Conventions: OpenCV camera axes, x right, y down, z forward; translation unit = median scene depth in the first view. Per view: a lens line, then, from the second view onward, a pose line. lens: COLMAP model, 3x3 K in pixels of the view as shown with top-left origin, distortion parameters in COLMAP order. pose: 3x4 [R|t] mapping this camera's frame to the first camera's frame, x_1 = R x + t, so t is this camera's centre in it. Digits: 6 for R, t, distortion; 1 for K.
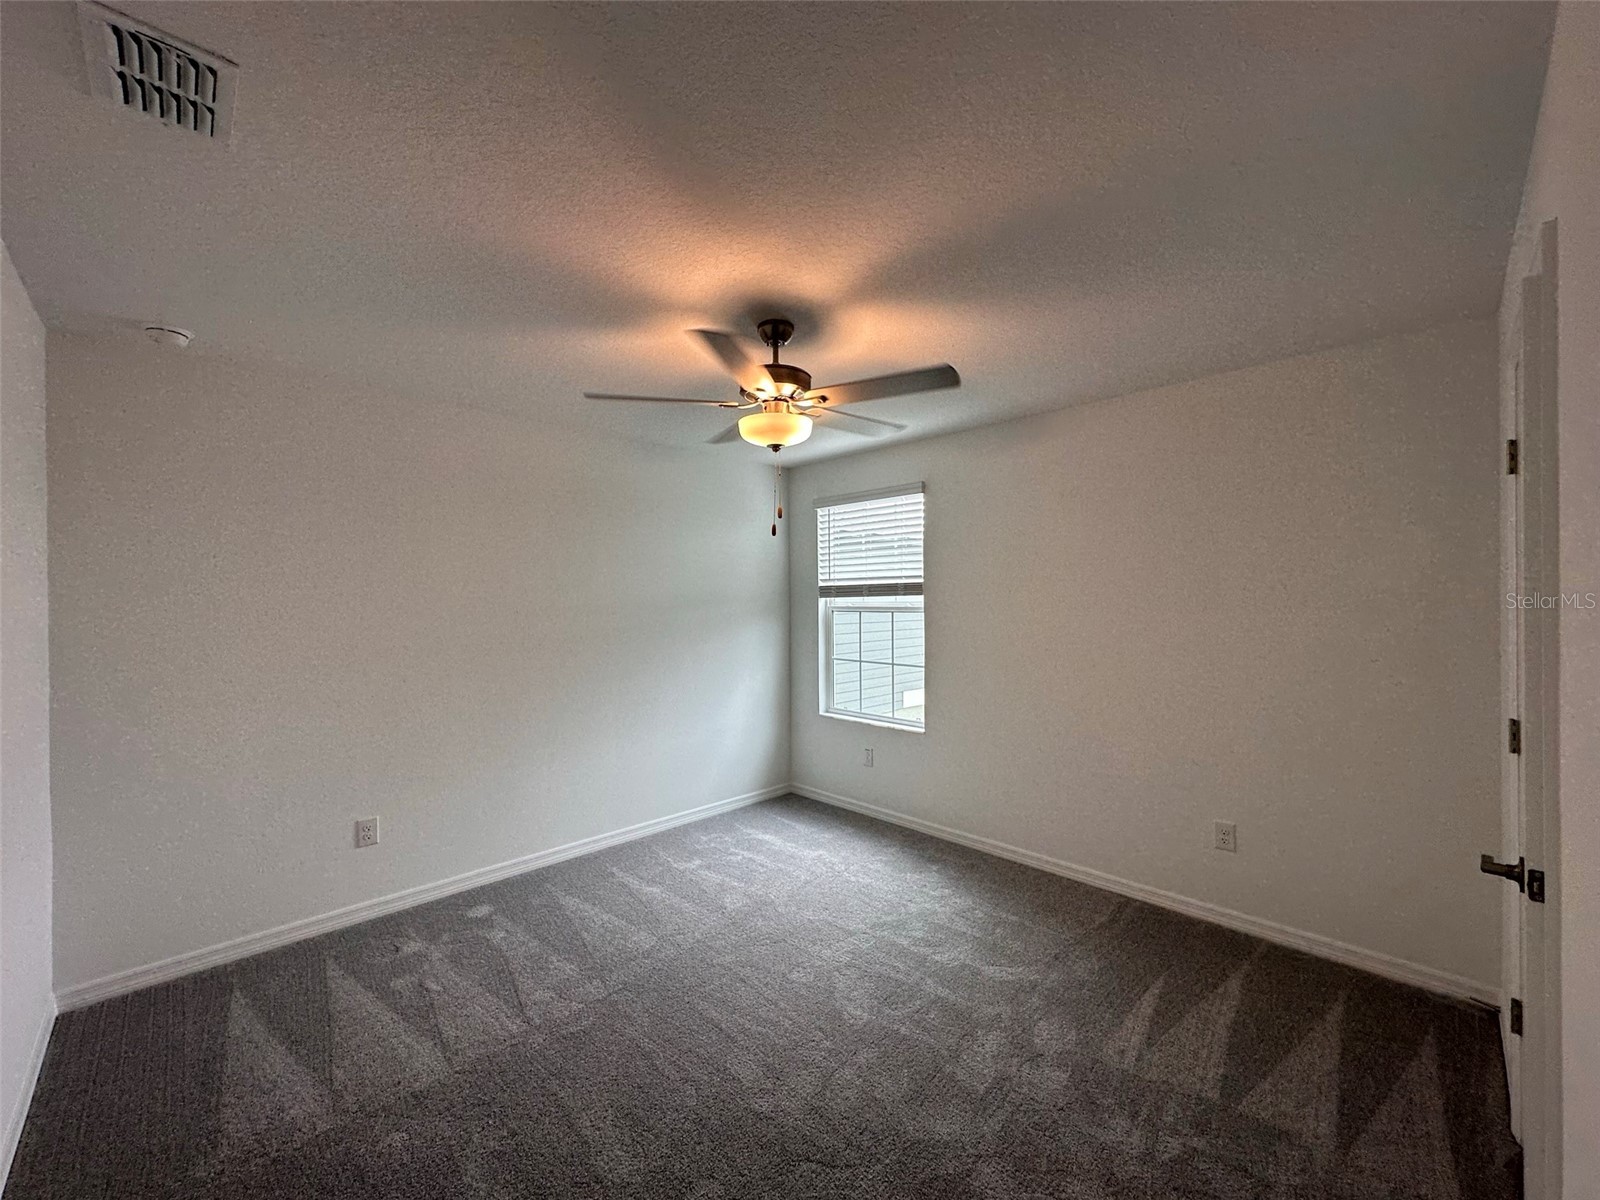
lens RADIAL K [[635.9, 0, 800.0], [0, 635.9, 600.0], [0, 0, 1]] dist [-0.000973, -0.000096]
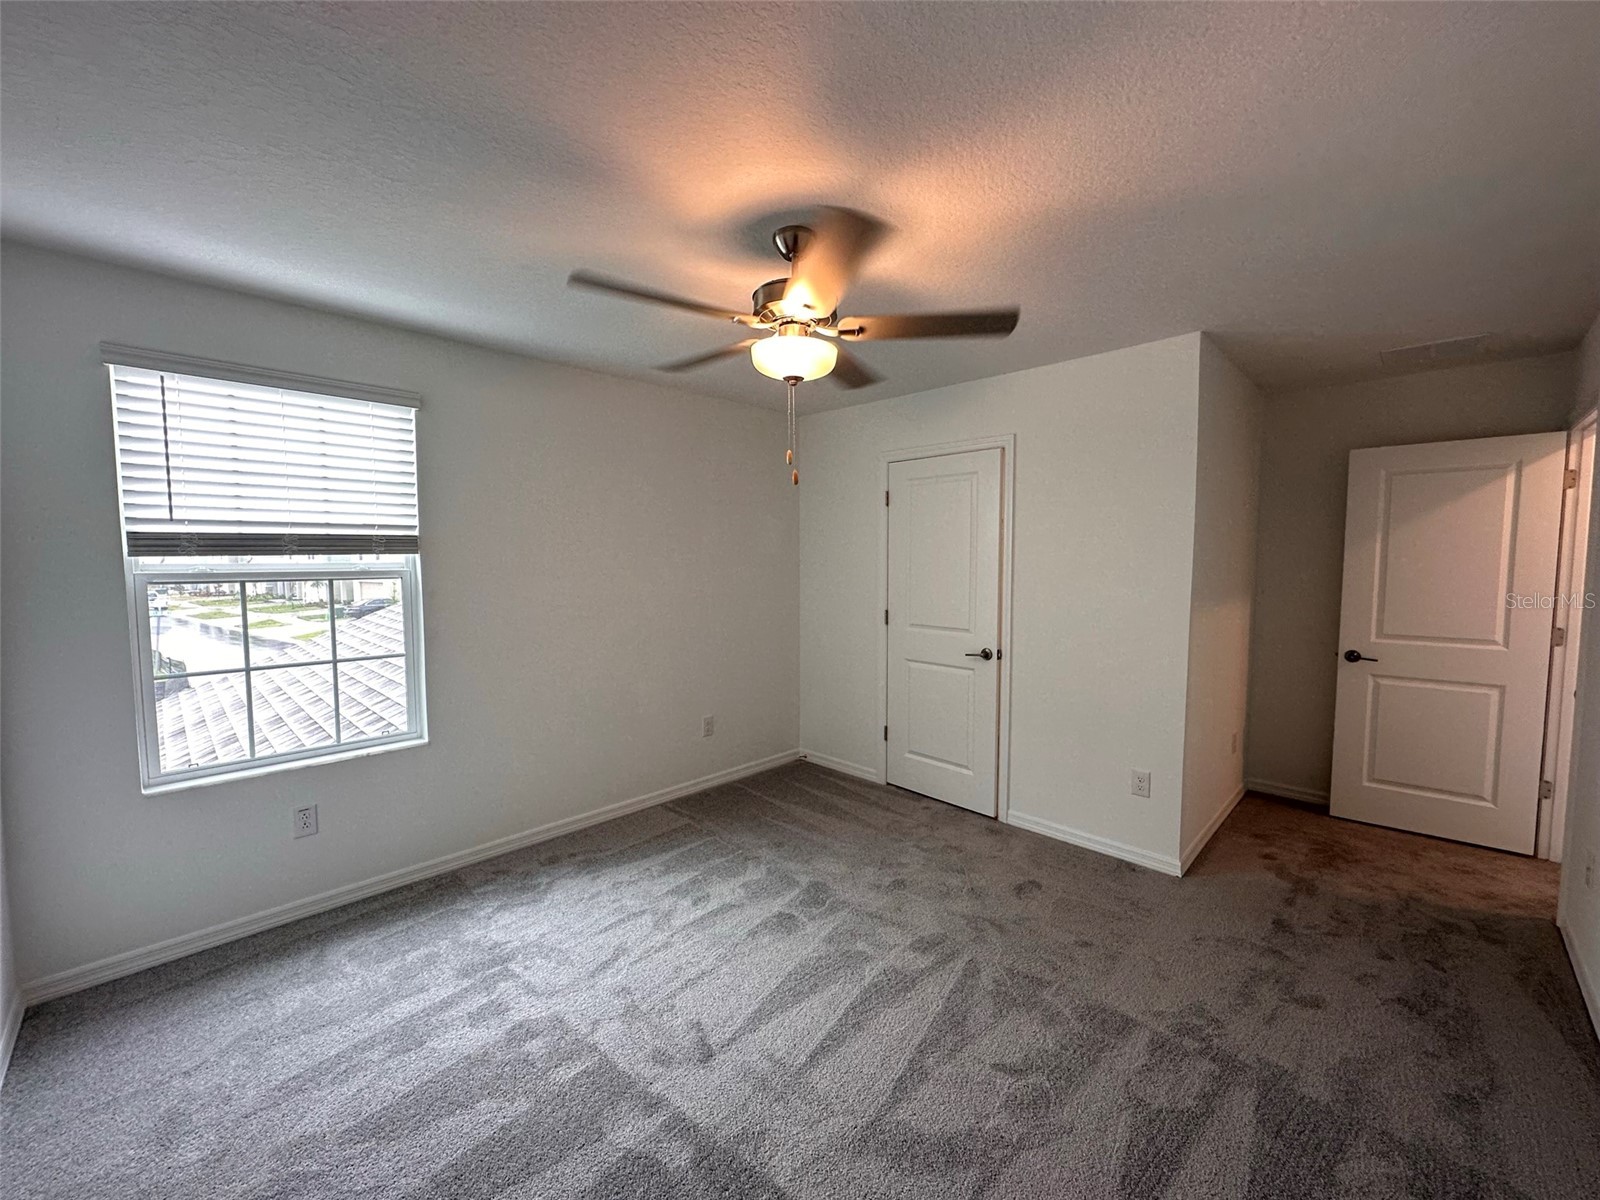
lens RADIAL K [[635.9, 0, 800.0], [0, 635.9, 600.0], [0, 0, 1]] dist [-0.000973, -0.000096]
pose [[-0.013374, -0.060290, 0.998091, -0.521426], [0.005238, 0.998163, 0.060364, 0.003707], [-0.999897, 0.006035, -0.013033, 0.574521]]
